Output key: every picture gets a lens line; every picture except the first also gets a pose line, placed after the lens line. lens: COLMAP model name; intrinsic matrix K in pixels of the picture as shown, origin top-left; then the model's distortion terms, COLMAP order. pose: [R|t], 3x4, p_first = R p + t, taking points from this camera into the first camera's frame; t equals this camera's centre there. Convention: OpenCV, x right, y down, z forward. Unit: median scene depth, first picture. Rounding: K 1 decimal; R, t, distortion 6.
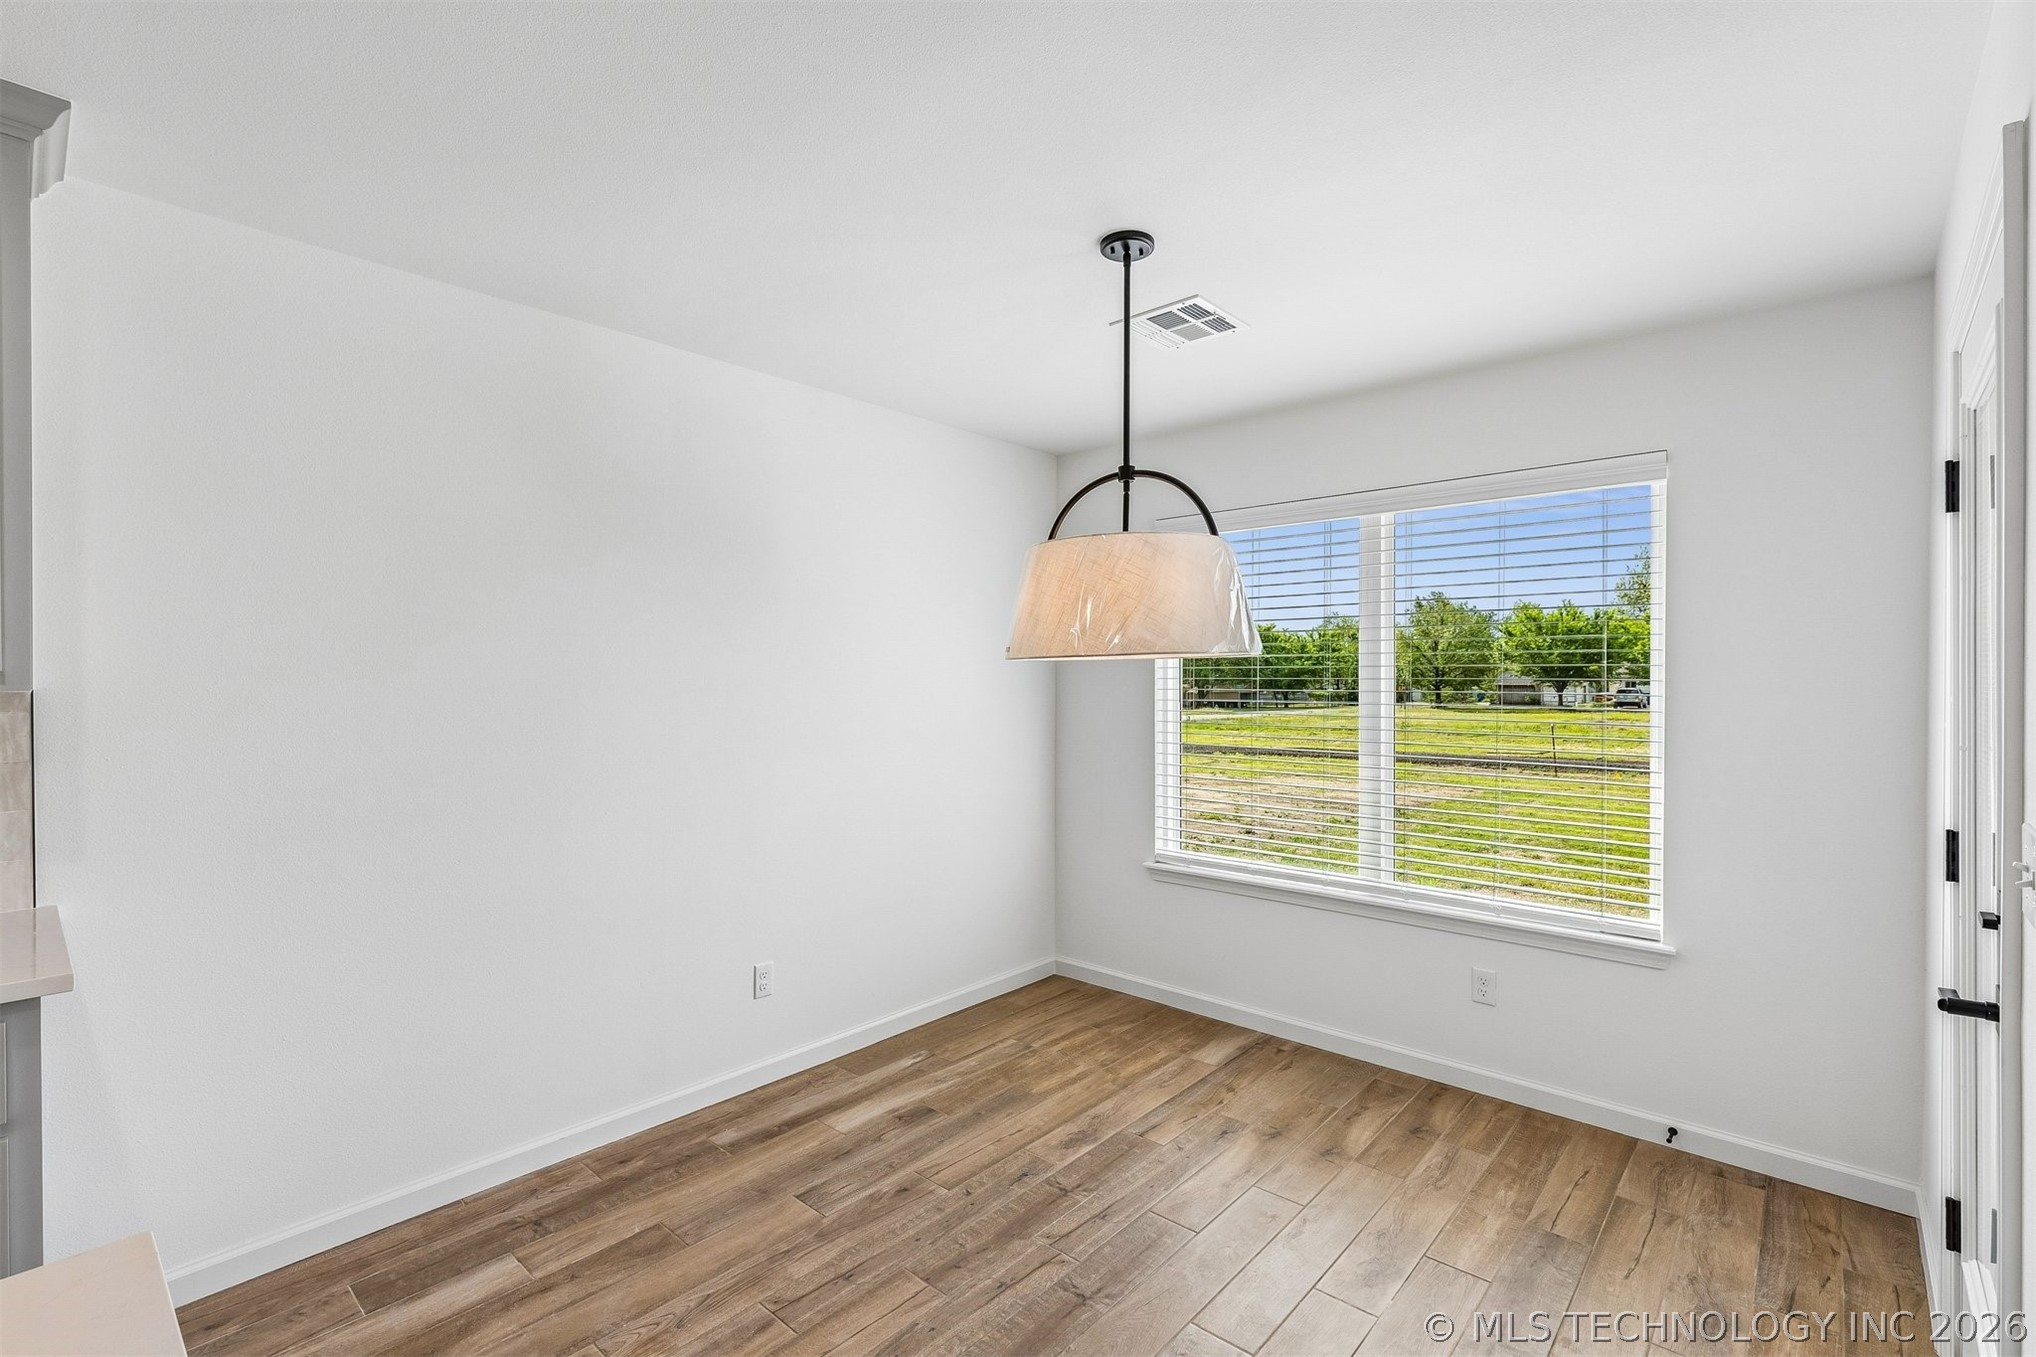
lens RADIAL K [[906.2, 0, 1018.0], [0, 906.2, 678.5], [0, 0, 1]] dist [0.003708, -0.000598]
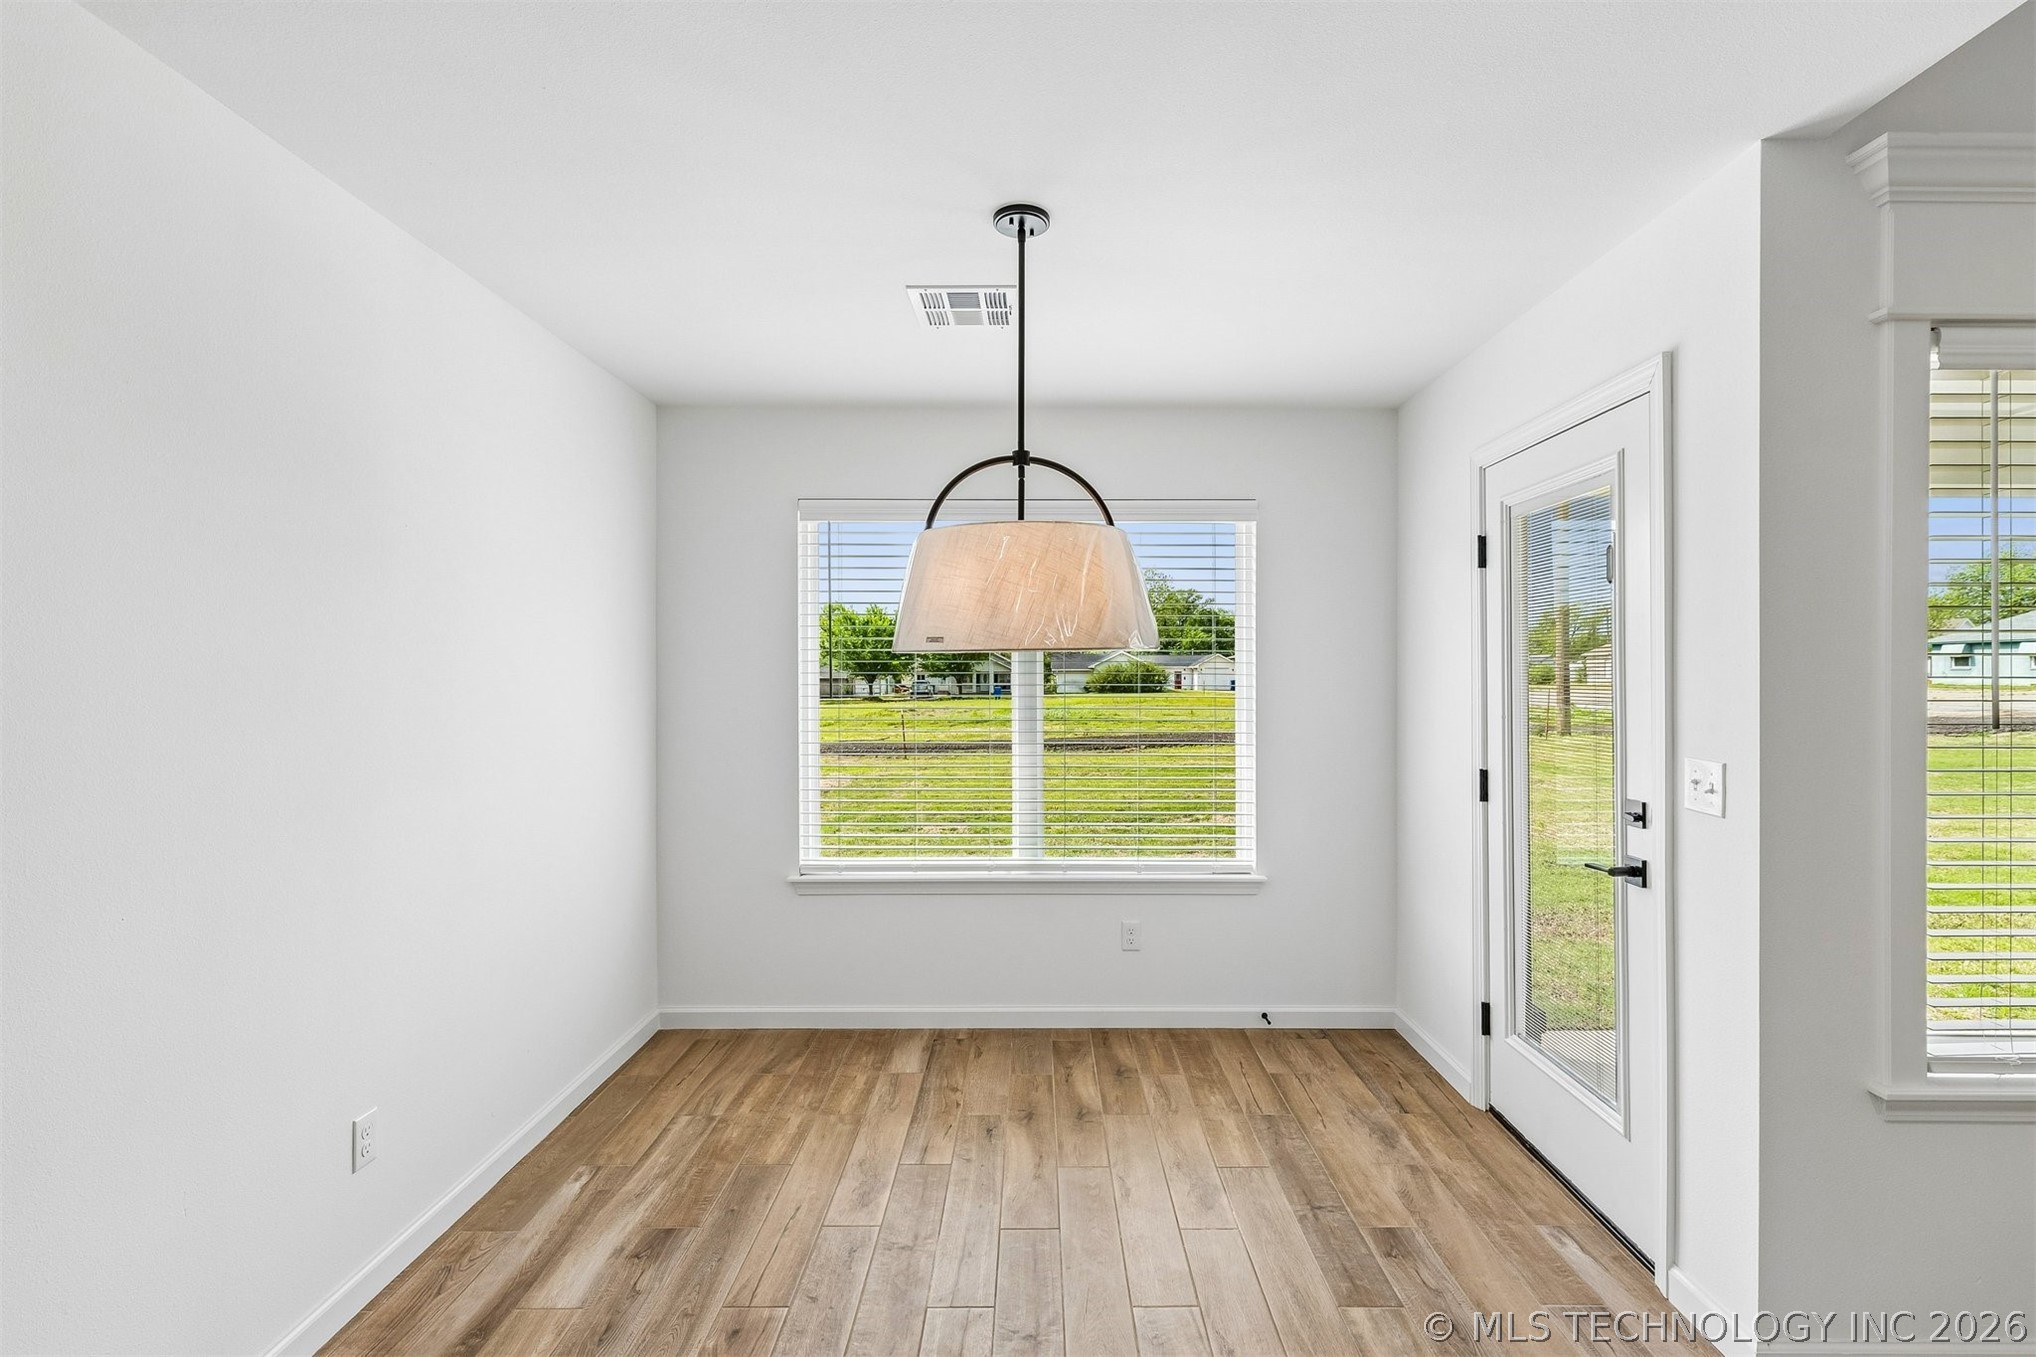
lens RADIAL K [[929.9, 0, 1028.1], [0, 929.9, 667.7], [0, 0, 1]] dist [0.007664, -0.000804]
pose [[0.745257, 0.002501, 0.666773, -0.400566], [0.000903, 0.999988, -0.004760, -0.000608], [-0.666777, 0.004150, 0.745246, 0.200032]]
